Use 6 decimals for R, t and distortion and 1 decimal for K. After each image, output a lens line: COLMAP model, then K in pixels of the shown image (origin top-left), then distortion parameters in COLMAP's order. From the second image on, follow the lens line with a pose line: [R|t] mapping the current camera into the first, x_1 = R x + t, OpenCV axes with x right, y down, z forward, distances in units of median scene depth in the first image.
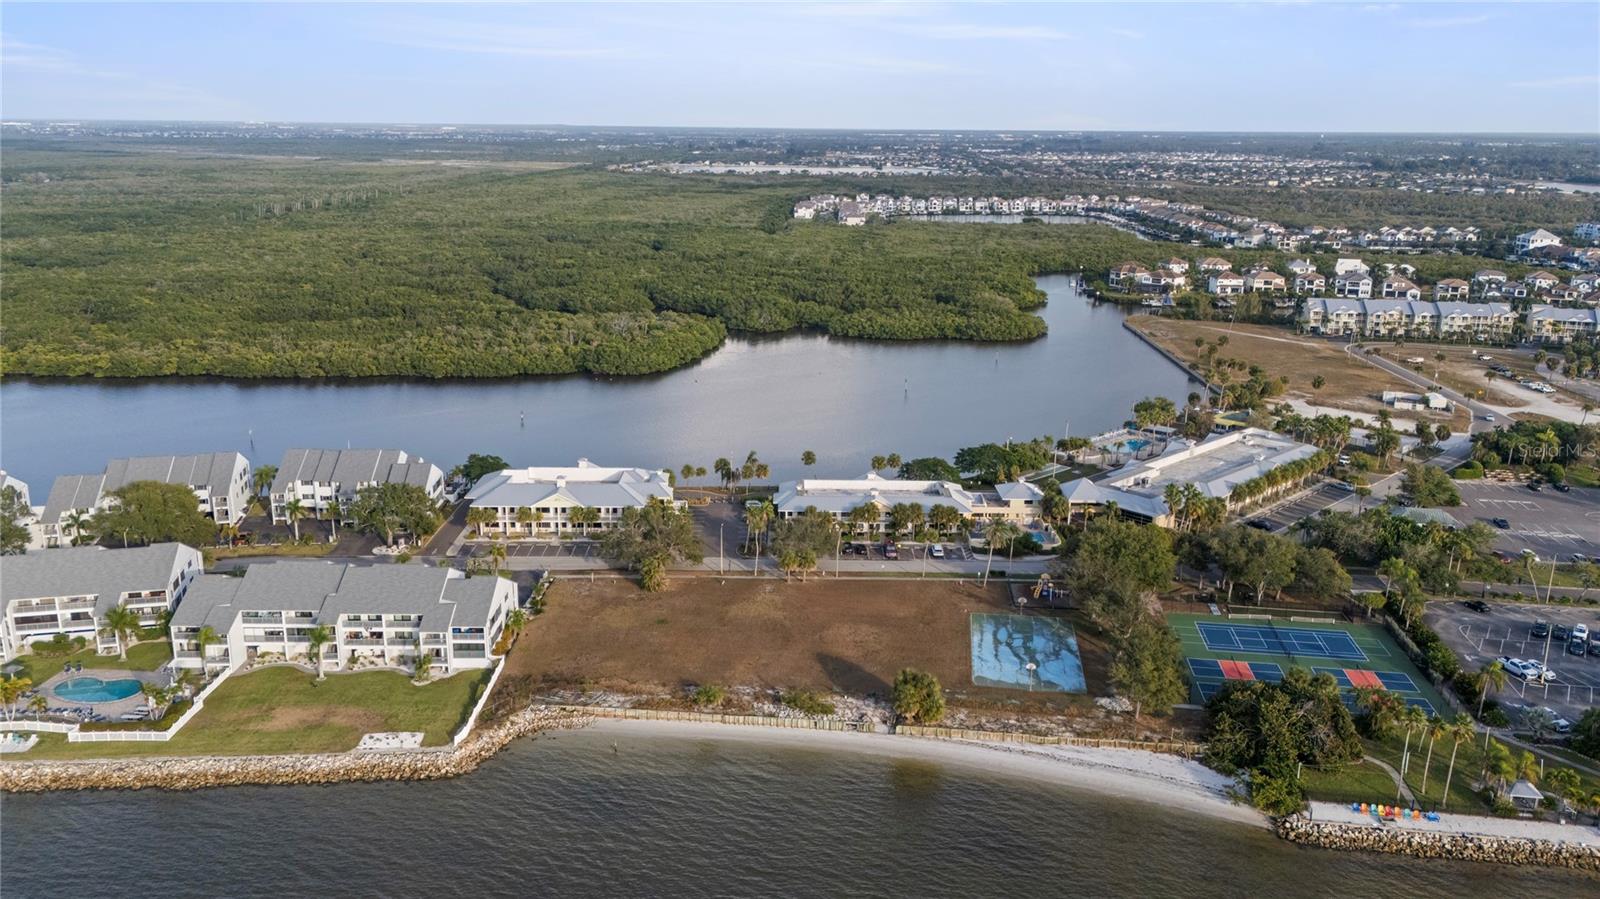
lens RADIAL K [[1184.4, 0, 800.0], [0, 1184.4, 449.5], [0, 0, 1]] dist [0.095544, -0.095975]
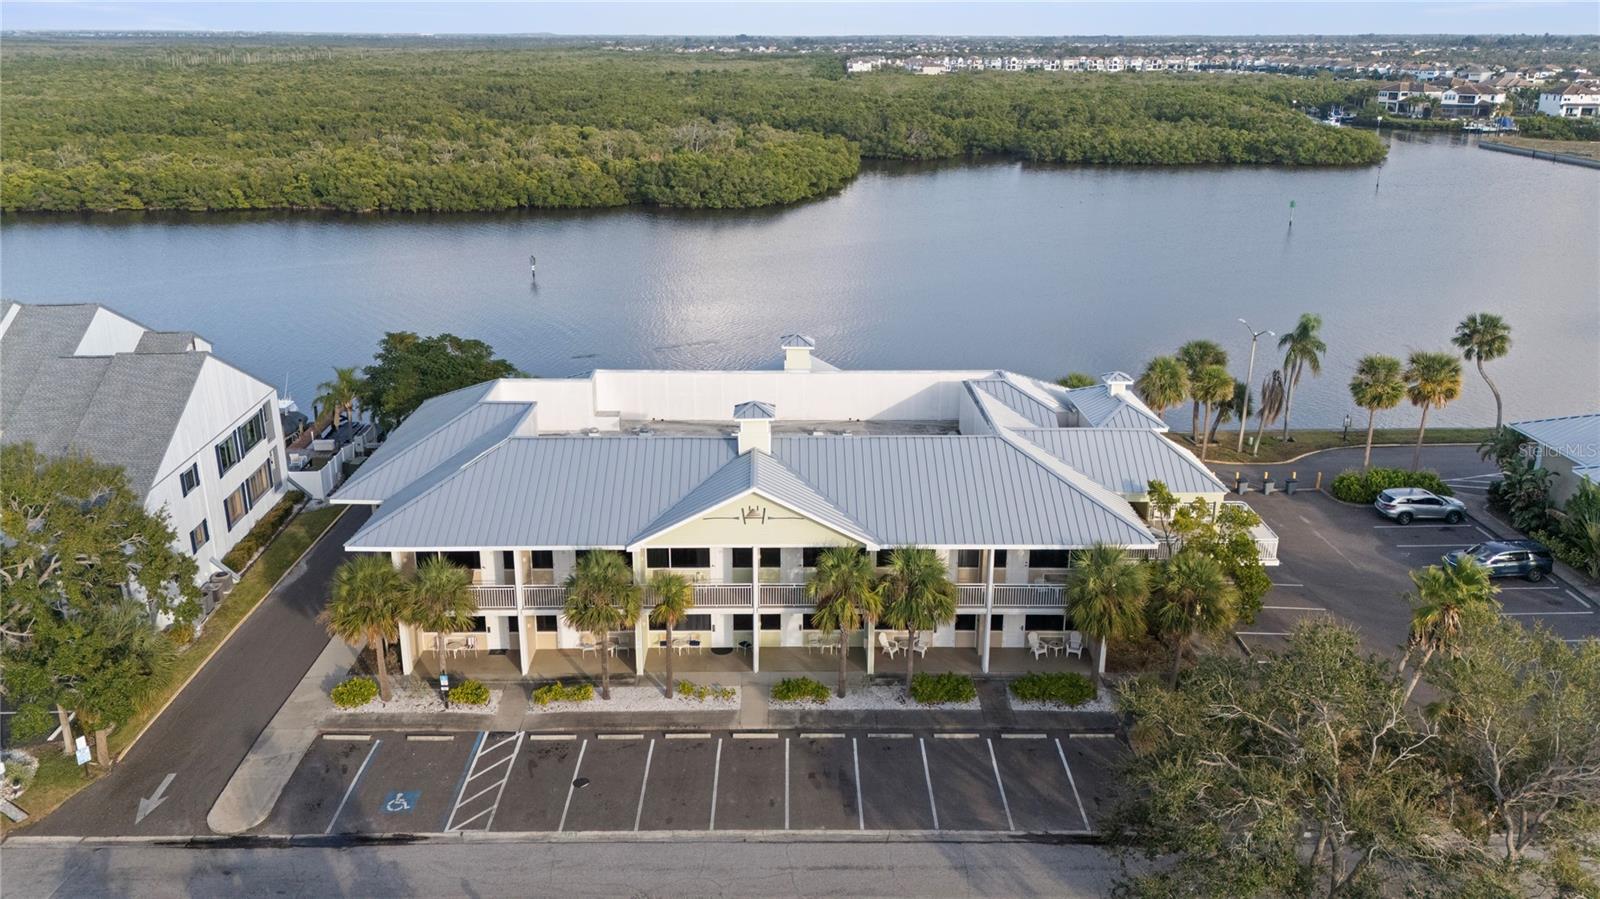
lens RADIAL K [[1199.4, 0, 796.2], [0, 1199.4, 445.8], [0, 0, 1]] dist [0.079830, -0.077553]
pose [[0.999972, -0.007256, 0.002071, -0.126585], [0.007113, 0.998017, 0.062536, 0.010441], [-0.002520, -0.062519, 0.998041, 0.505118]]
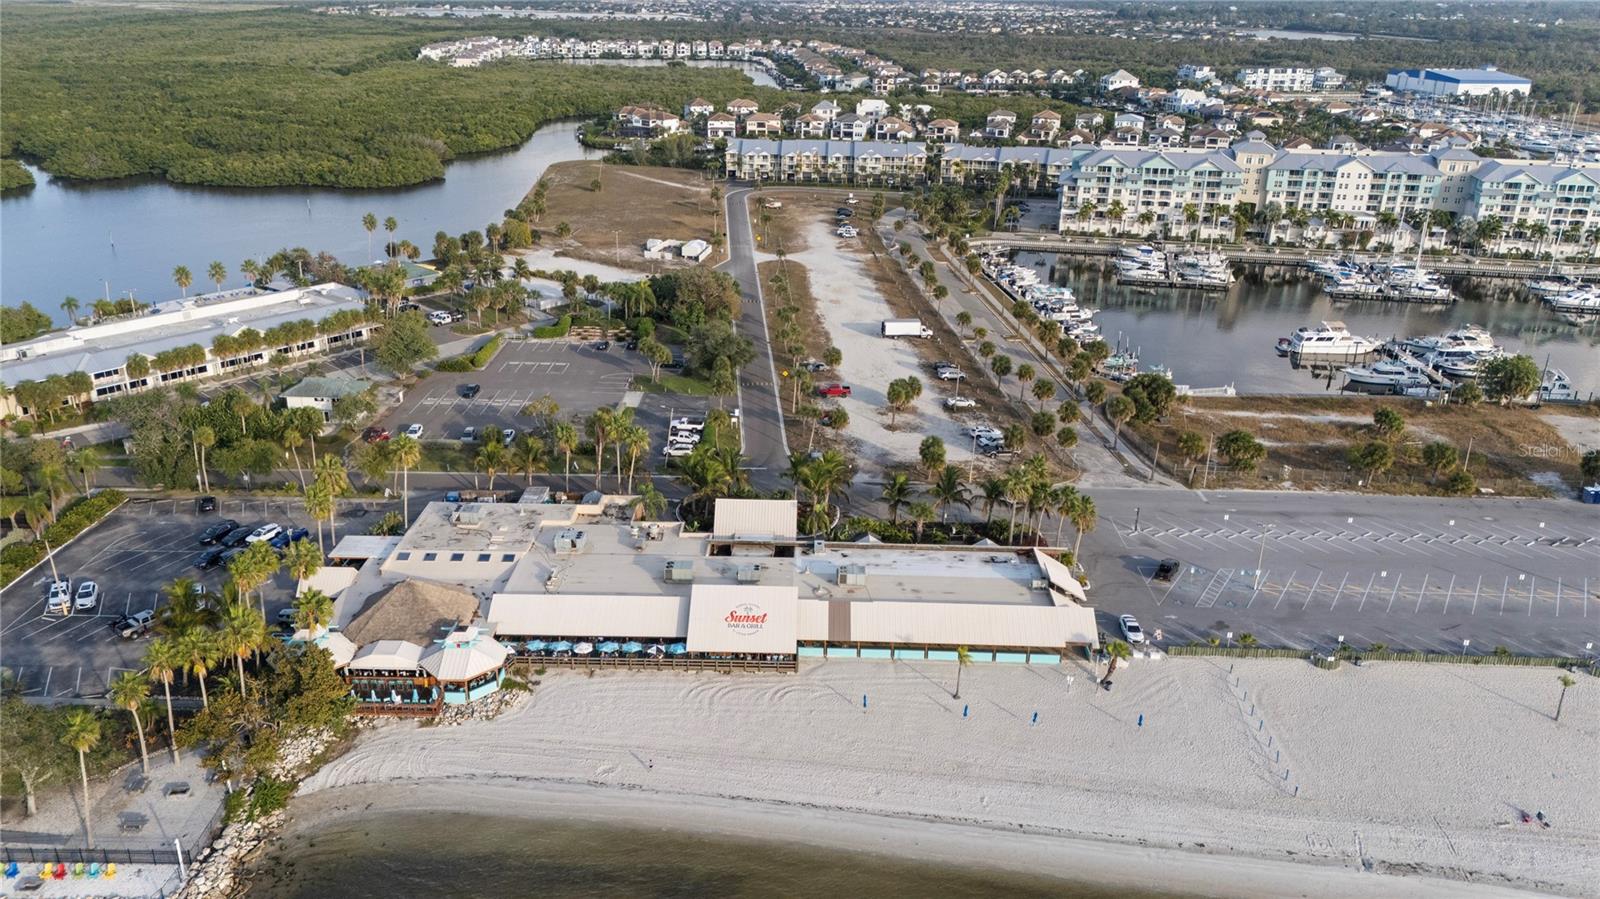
lens RADIAL K [[1174.0, 0, 795.4], [0, 1174.0, 449.9], [0, 0, 1]] dist [0.060725, -0.047334]
pose [[0.992364, -0.041318, 0.116214, 0.482036], [0.027575, 0.992694, 0.117466, 0.007623], [-0.120219, -0.113364, 0.986254, 0.107549]]
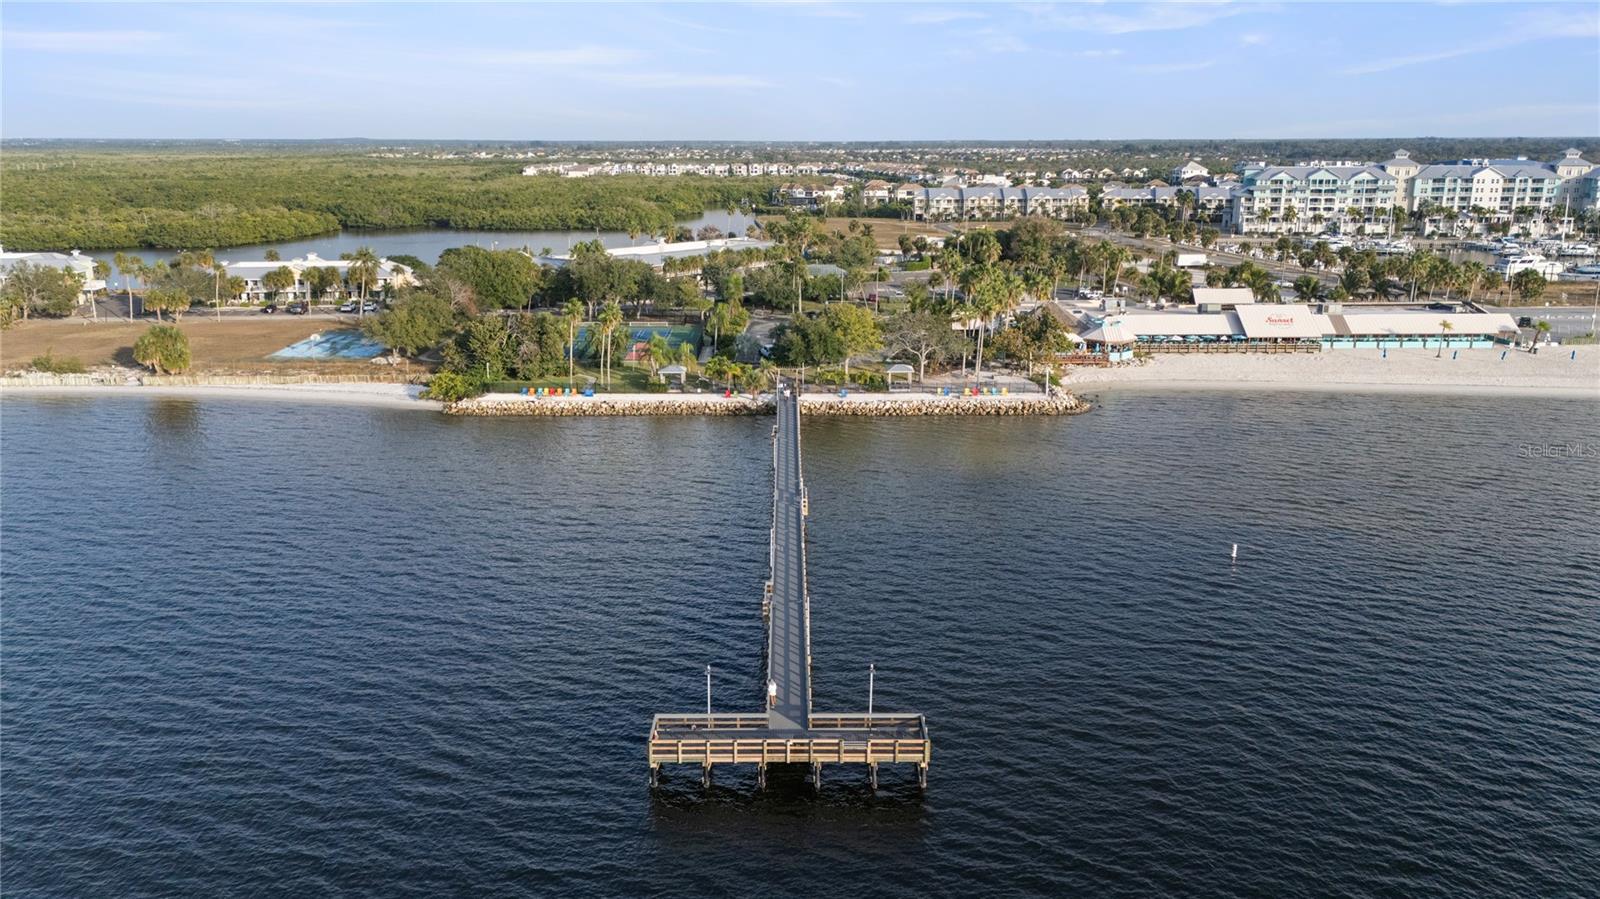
lens RADIAL K [[1199.4, 0, 796.2], [0, 1199.4, 445.8], [0, 0, 1]] dist [0.079830, -0.077553]
pose [[0.989988, -0.044869, 0.133834, 0.222711], [0.046982, 0.998815, -0.012670, 0.148508], [-0.133107, 0.018831, 0.990923, -0.052939]]
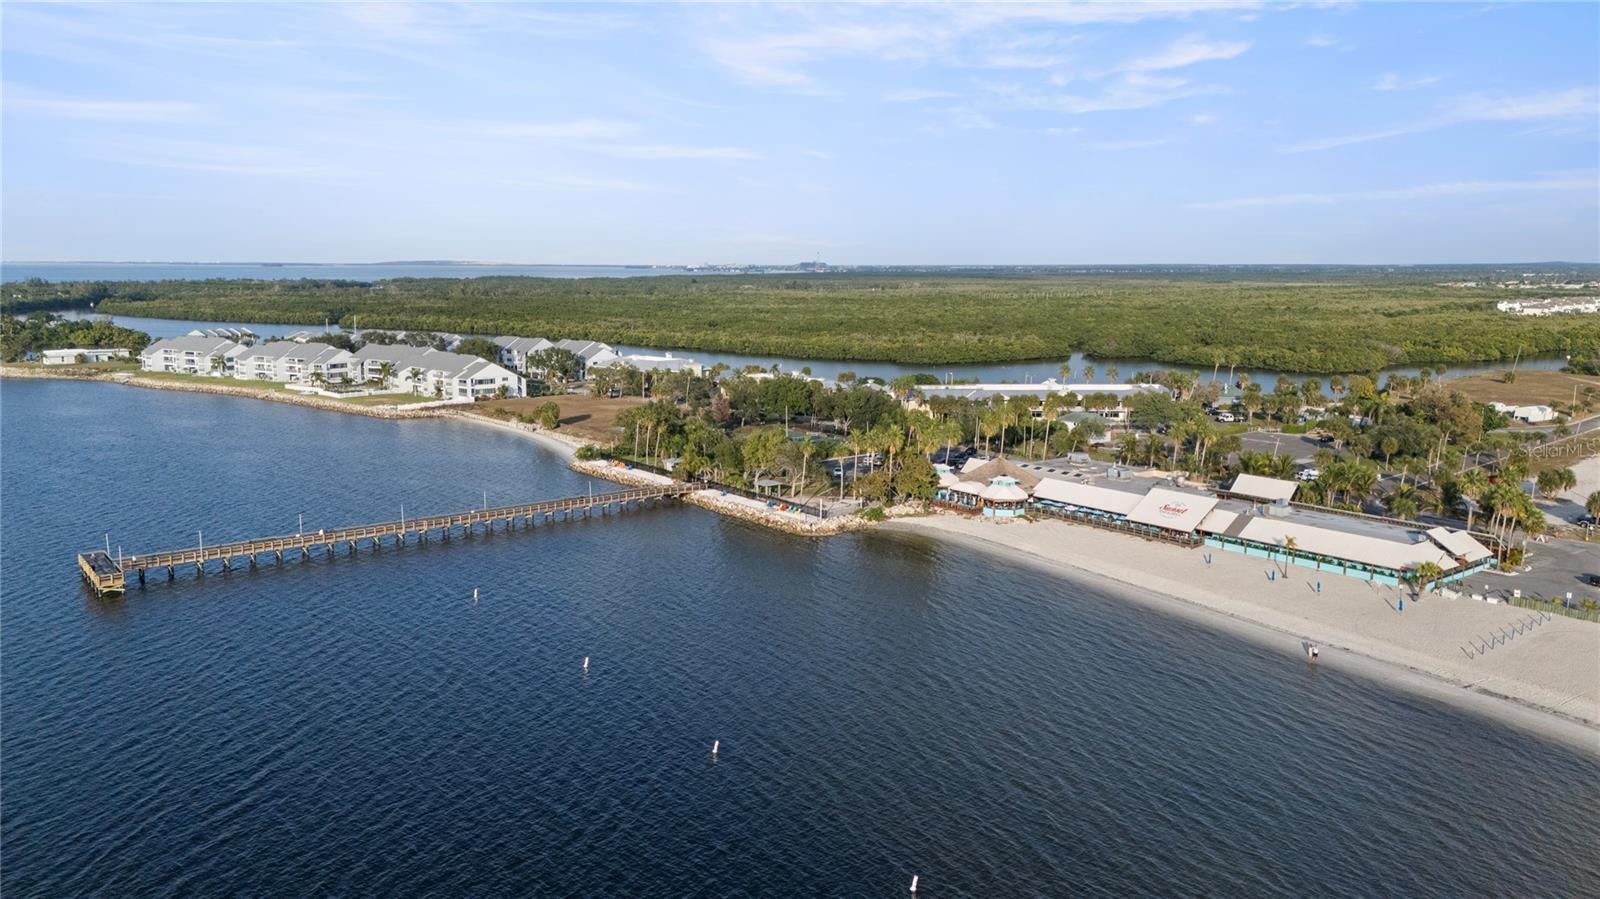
lens RADIAL K [[1171.1, 0, 800.0], [0, 1171.1, 449.5], [0, 0, 1]] dist [0.091643, -0.089517]
pose [[0.725163, 0.101588, -0.681042, 0.729606], [-0.176462, 0.983445, -0.041198, 0.120416], [0.665582, 0.150053, 0.731085, -0.029799]]
